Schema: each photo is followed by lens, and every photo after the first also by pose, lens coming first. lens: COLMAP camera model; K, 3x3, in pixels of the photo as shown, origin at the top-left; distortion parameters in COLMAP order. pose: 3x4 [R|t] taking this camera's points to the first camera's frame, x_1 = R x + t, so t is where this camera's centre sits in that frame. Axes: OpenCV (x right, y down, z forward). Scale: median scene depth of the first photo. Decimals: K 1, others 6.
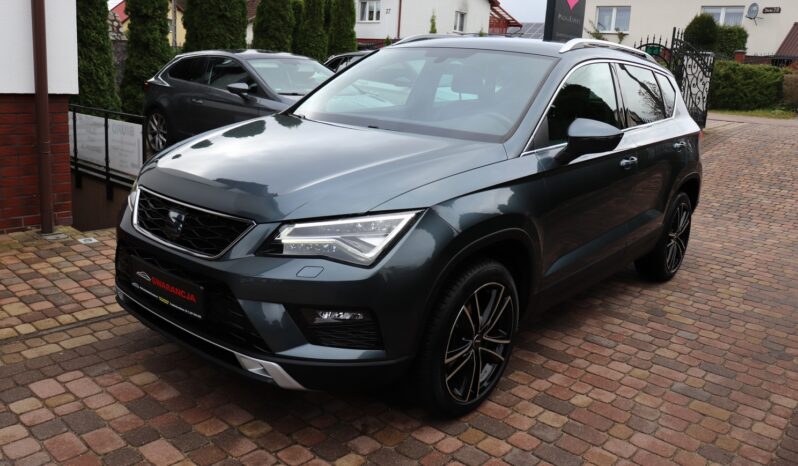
lens RADIAL K [[663.6, 0, 395.3], [0, 663.6, 228.8], [0, 0, 1]] dist [-0.187441, 0.173531]
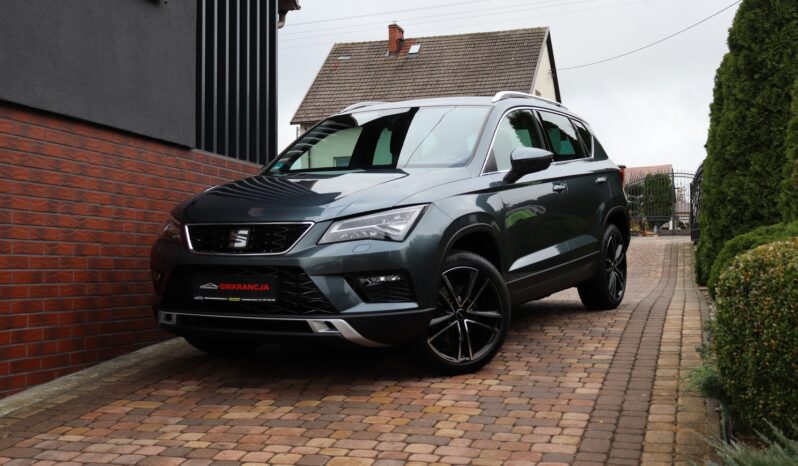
lens RADIAL K [[970.5, 0, 399.0], [0, 970.5, 233.0], [0, 0, 1]] dist [0.014622, 0.003678]
pose [[0.976851, -0.097205, 0.190561, -0.397714], [0.131628, 0.975325, -0.177241, 0.370133], [-0.168631, 0.198221, 0.965542, -0.938497]]
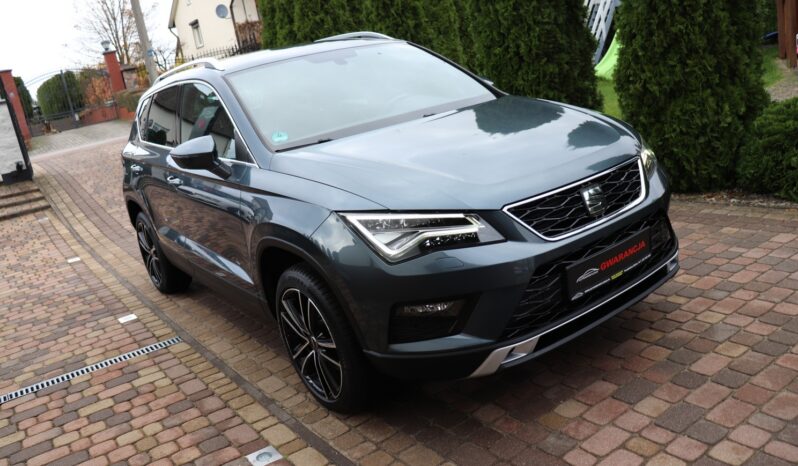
lens RADIAL K [[663.6, 0, 395.3], [0, 663.6, 228.8], [0, 0, 1]] dist [-0.187441, 0.173531]
pose [[0.225776, -0.336336, 0.914277, -1.331405], [0.412548, 0.883211, 0.223031, -0.315400], [-0.882513, 0.326829, 0.338162, 0.954084]]
